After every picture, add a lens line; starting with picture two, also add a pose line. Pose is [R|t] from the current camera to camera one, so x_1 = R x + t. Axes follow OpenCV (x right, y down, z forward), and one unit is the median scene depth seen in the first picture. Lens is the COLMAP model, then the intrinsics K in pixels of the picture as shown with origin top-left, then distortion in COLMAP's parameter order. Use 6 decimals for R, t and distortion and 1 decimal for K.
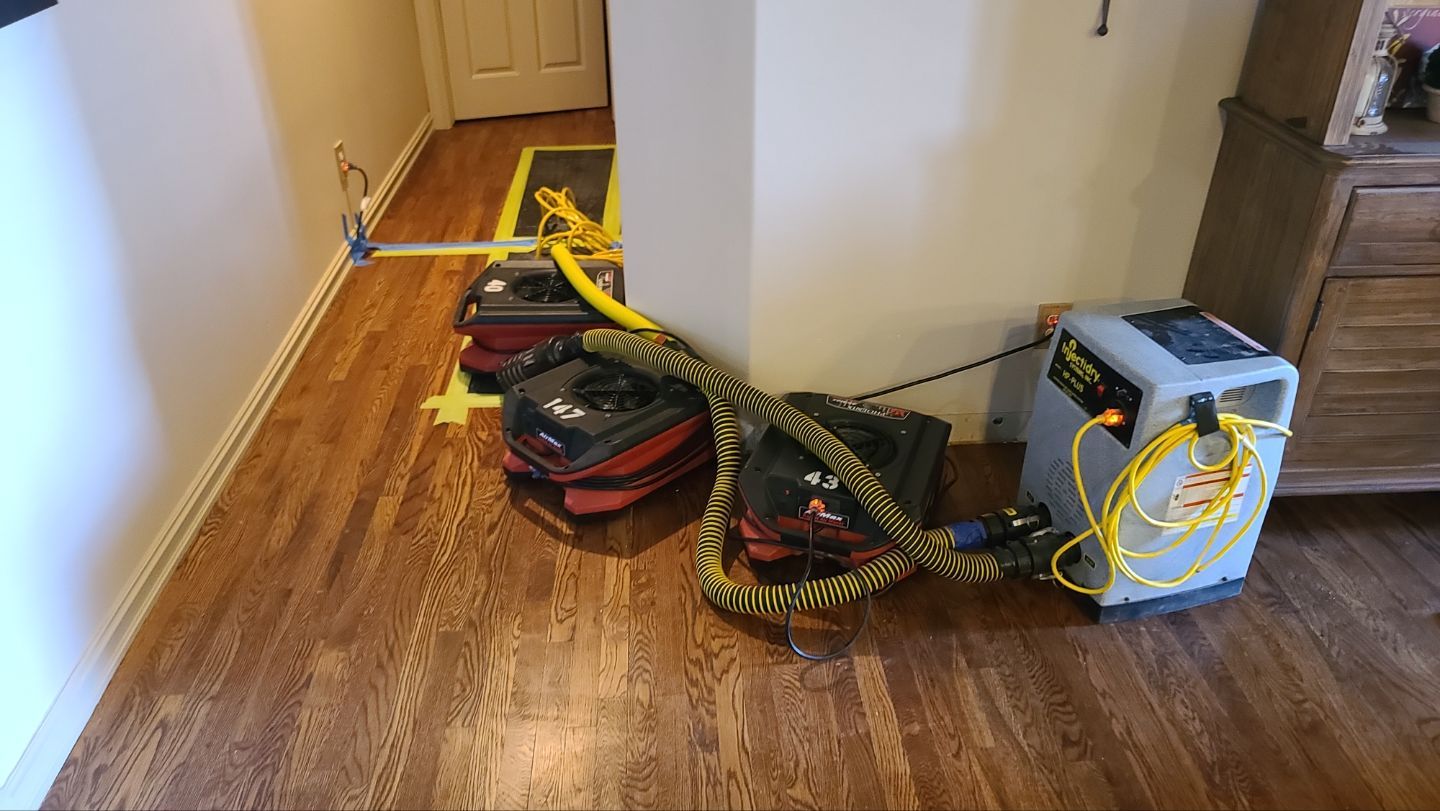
lens RADIAL K [[1074.7, 0, 708.4], [0, 1074.7, 393.2], [0, 0, 1]] dist [0.065099, -0.018575]
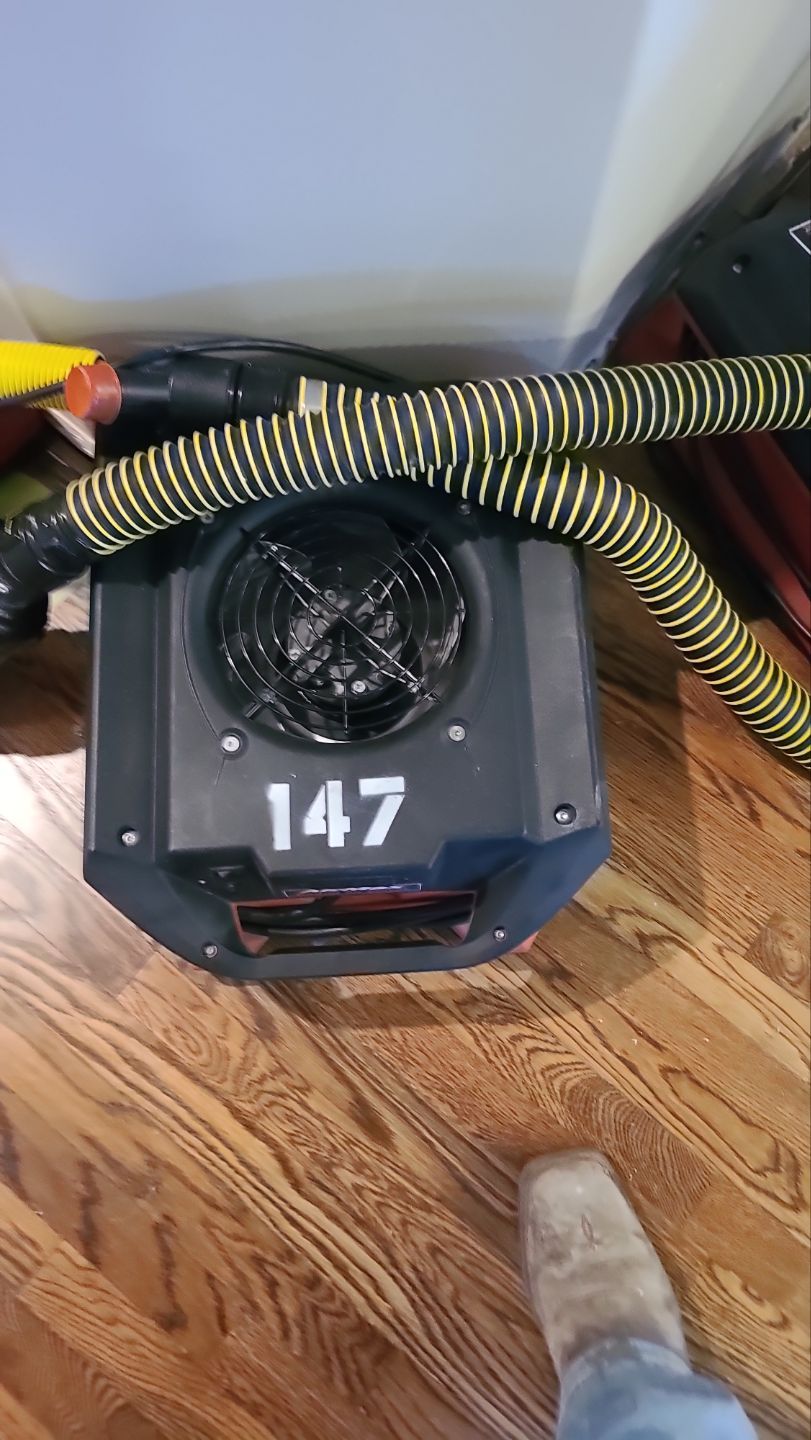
lens RADIAL K [[1074.7, 0, 403.2], [0, 1074.7, 722.4], [0, 0, 1]] dist [0.065099, -0.018575]
pose [[0.660802, -0.719948, 0.212168, -0.184126], [0.364000, 0.554610, 0.748272, -0.249008], [-0.656388, -0.417231, 0.628549, 0.865371]]
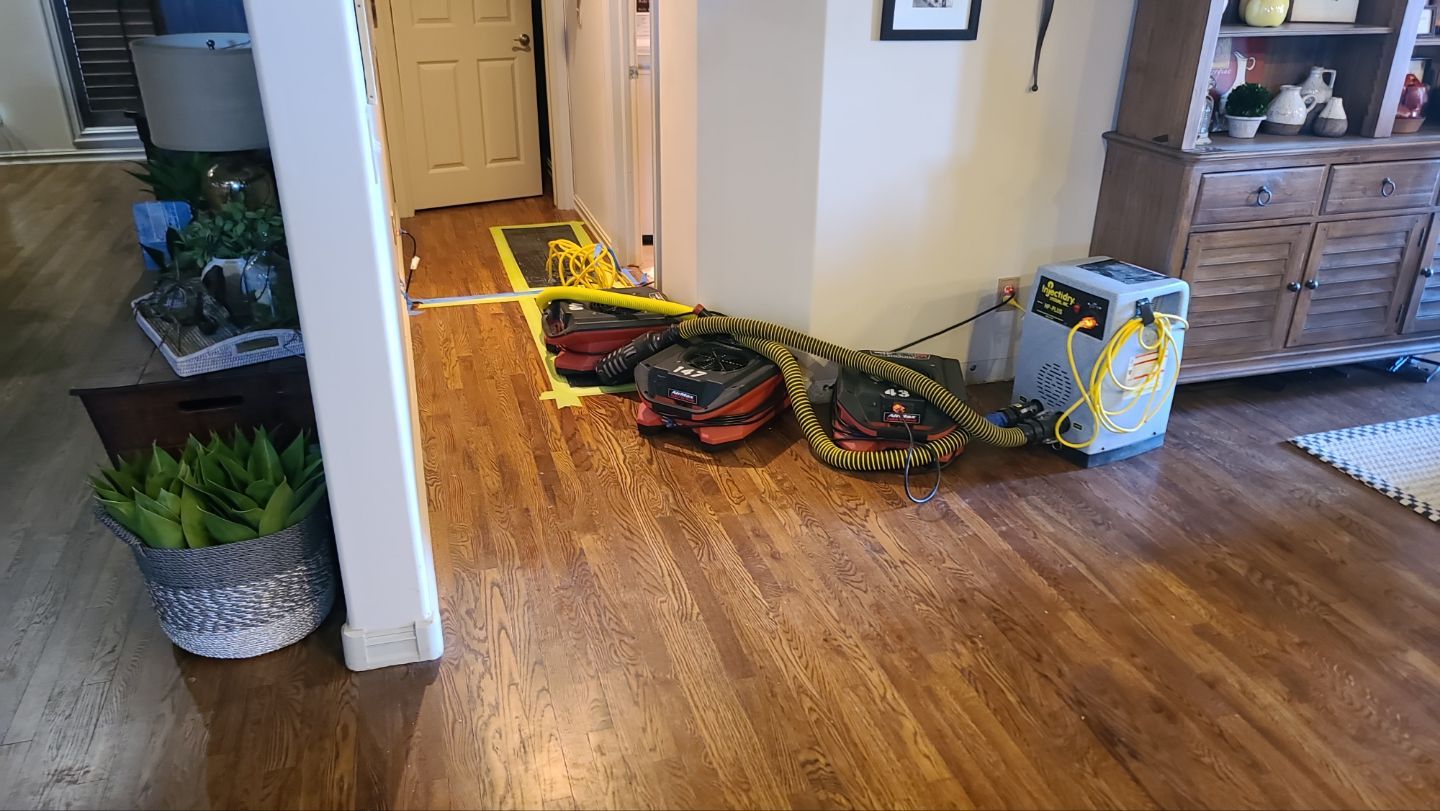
lens RADIAL K [[1074.7, 0, 717.7], [0, 1074.7, 413.8], [0, 0, 1]] dist [0.065099, -0.018575]
pose [[0.972086, -0.081511, 0.220011, -0.433830], [0.102323, 0.991121, -0.084904, 0.200491], [-0.211138, 0.105046, 0.971795, -0.334604]]
